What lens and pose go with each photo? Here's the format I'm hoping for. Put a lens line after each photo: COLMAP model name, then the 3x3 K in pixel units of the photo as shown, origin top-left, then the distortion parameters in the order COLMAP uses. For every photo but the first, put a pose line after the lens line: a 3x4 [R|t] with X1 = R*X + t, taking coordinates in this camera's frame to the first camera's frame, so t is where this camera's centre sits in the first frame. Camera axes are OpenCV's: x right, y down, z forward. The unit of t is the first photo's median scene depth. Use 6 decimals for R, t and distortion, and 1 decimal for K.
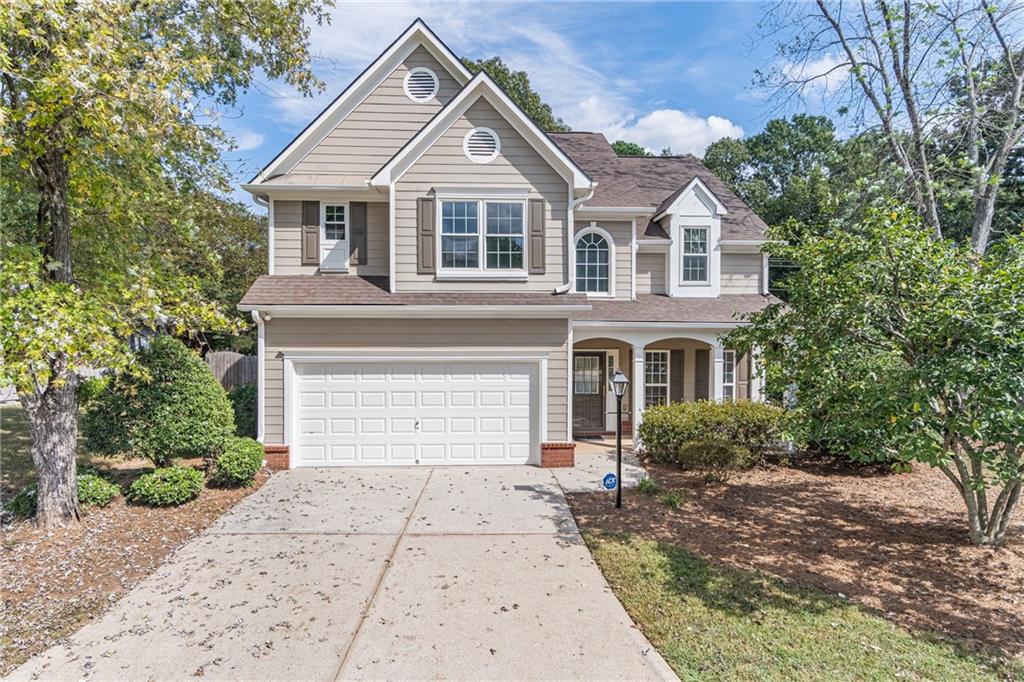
lens RADIAL K [[562.9, 0, 564.6], [0, 562.9, 283.0], [0, 0, 1]] dist [0.004281, -0.001173]
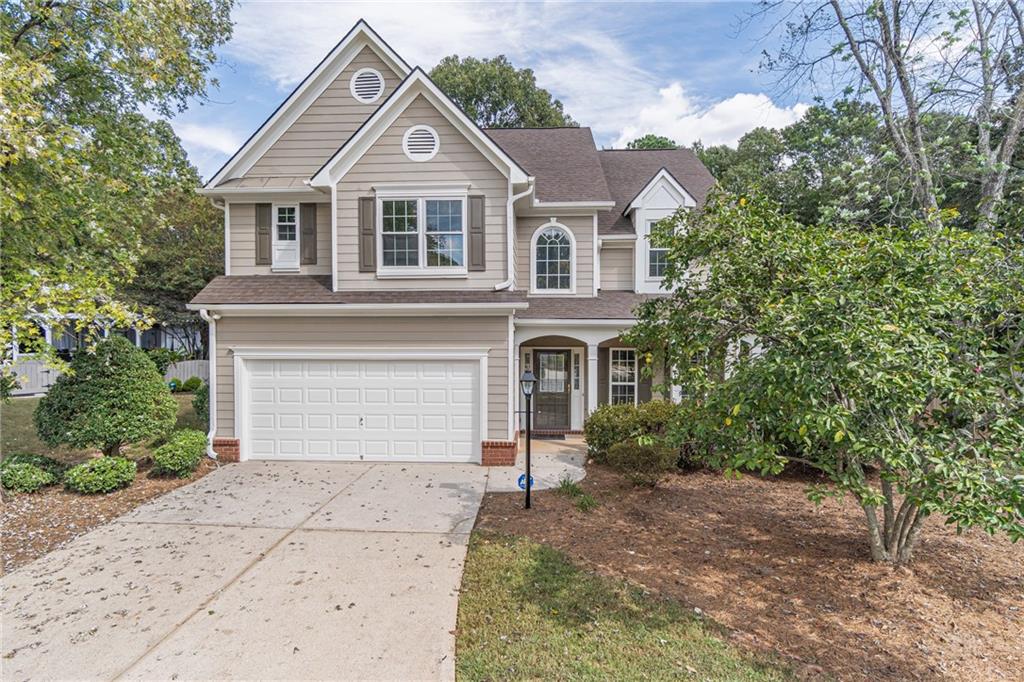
lens RADIAL K [[562.9, 0, 546.9], [0, 562.9, 286.6], [0, 0, 1]] dist [0.004281, -0.001173]
pose [[0.994655, -0.010201, -0.102746, 0.179286], [0.011214, 0.999894, 0.009287, 0.003545], [0.102641, -0.010390, 0.994664, 0.026693]]
